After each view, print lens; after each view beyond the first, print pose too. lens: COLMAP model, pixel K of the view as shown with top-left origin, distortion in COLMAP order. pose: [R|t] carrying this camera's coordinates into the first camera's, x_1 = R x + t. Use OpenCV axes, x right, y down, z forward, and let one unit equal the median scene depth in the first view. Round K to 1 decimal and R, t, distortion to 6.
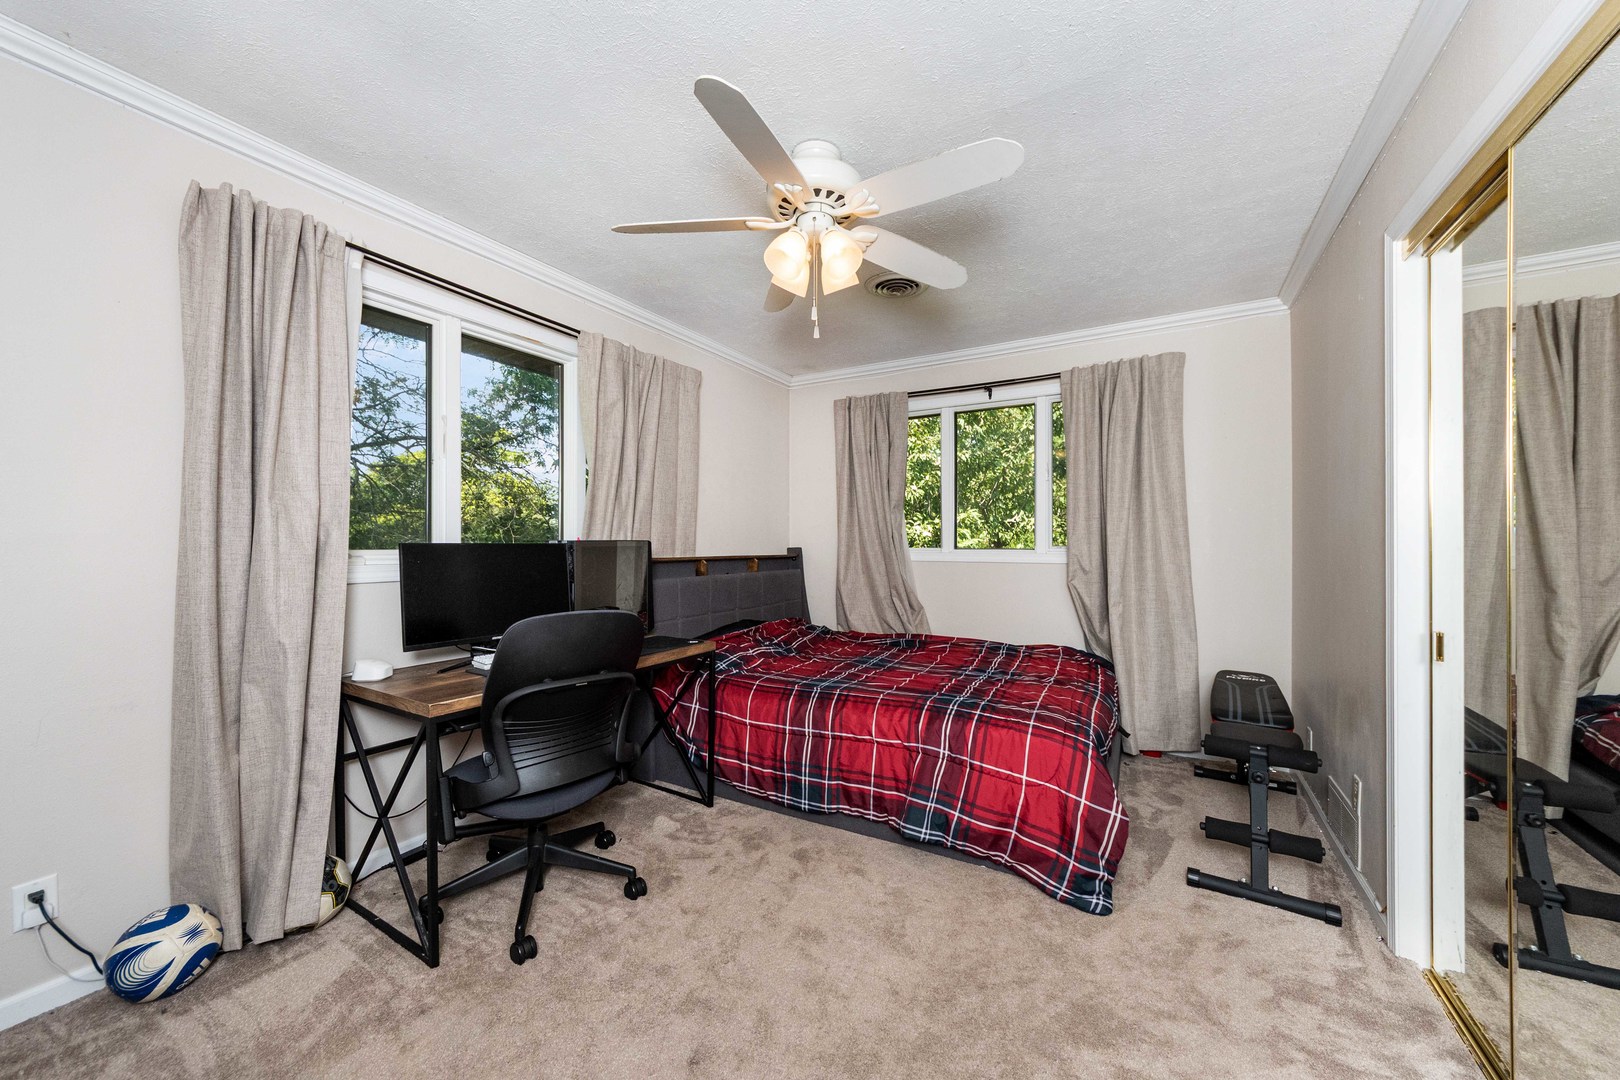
lens RADIAL K [[600.8, 0, 809.4], [0, 600.8, 534.5], [0, 0, 1]] dist [0.002095, -0.000021]
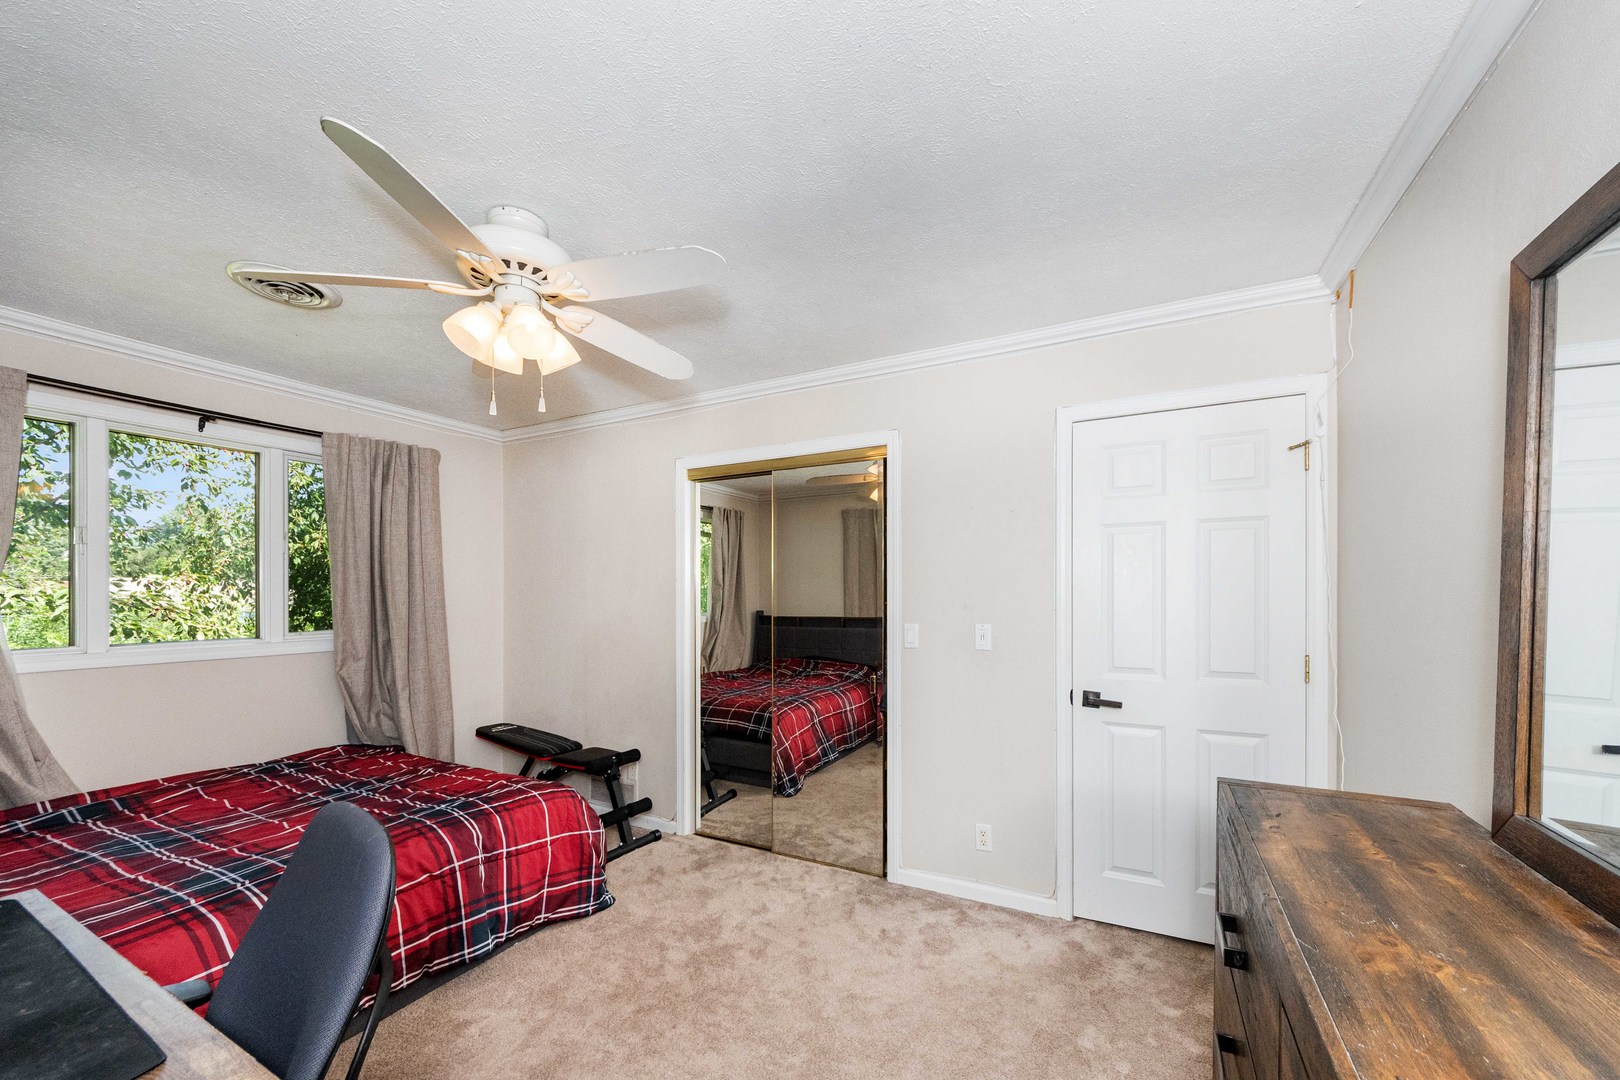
lens RADIAL K [[600.8, 0, 831.8], [0, 600.8, 602.8], [0, 0, 1]] dist [0.002095, -0.000021]
pose [[-0.050718, -0.008495, 0.998677, -0.746462], [-0.006460, 0.999946, 0.008178, -0.055179], [-0.998692, -0.006037, -0.050770, 0.477668]]
